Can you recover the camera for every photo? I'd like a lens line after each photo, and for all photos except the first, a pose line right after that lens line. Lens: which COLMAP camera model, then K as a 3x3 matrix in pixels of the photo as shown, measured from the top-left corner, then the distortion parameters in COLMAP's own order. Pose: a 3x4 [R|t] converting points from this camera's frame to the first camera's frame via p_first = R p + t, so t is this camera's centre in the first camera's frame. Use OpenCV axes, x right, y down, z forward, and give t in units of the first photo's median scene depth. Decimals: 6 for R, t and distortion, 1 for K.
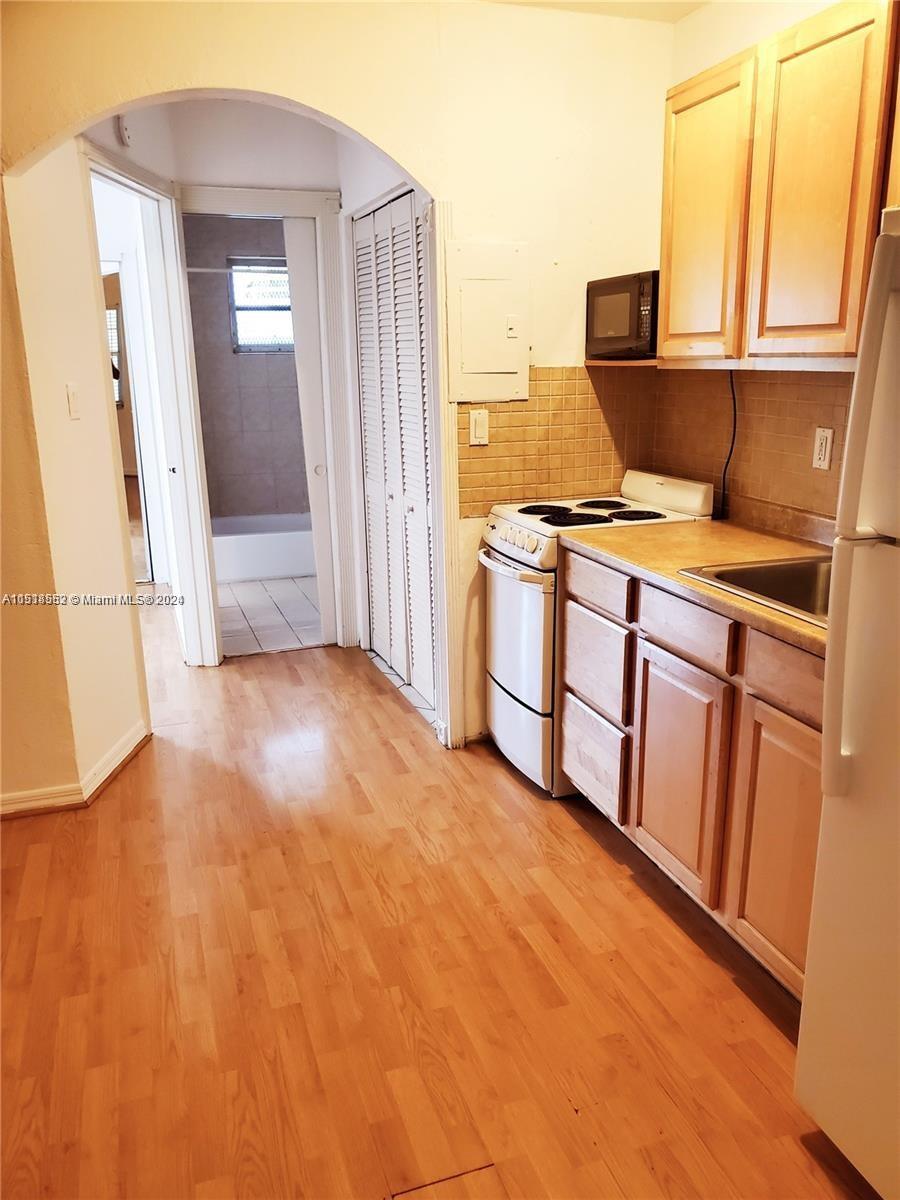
lens RADIAL K [[923.9, 0, 451.6], [0, 923.9, 601.2], [0, 0, 1]] dist [0.045462, -0.032917]
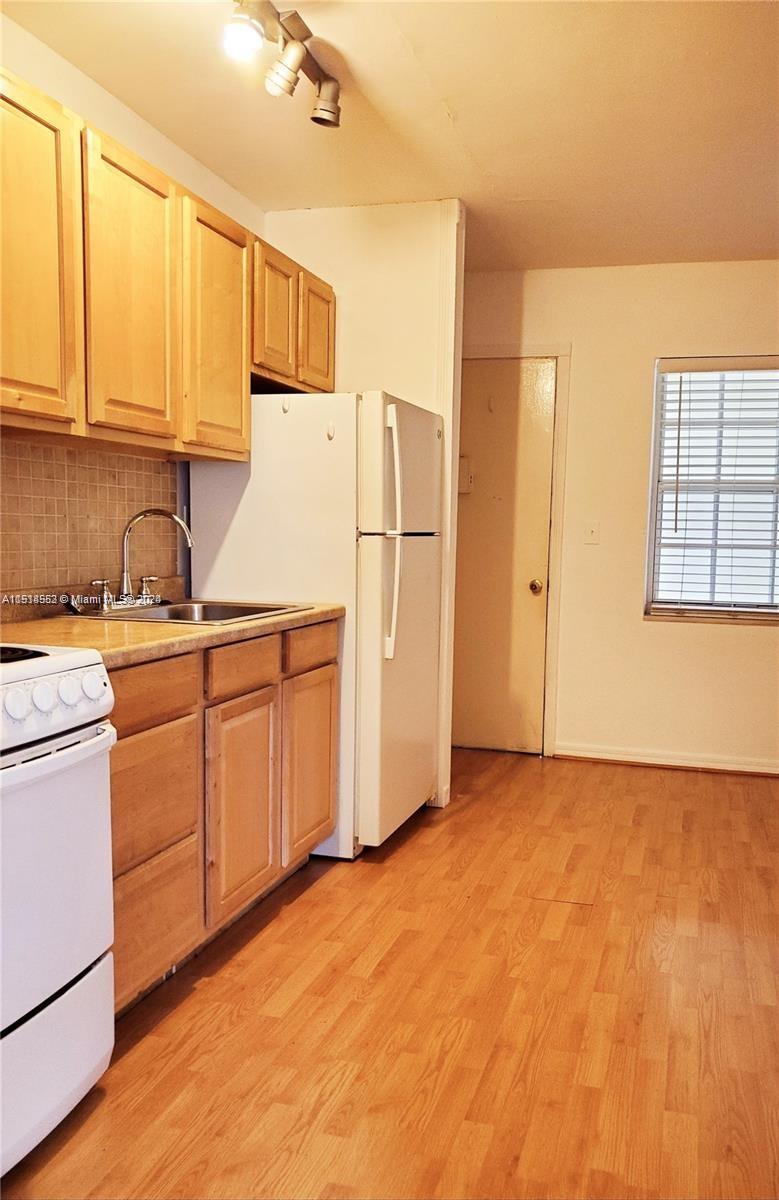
lens RADIAL K [[912.8, 0, 390.8], [0, 912.8, 601.8], [0, 0, 1]] dist [0.008691, 0.010617]
pose [[-0.790122, -0.061265, 0.609880, -0.554235], [0.139511, 0.950902, 0.276263, -0.332441], [-0.596862, 0.303367, -0.742782, 1.634975]]
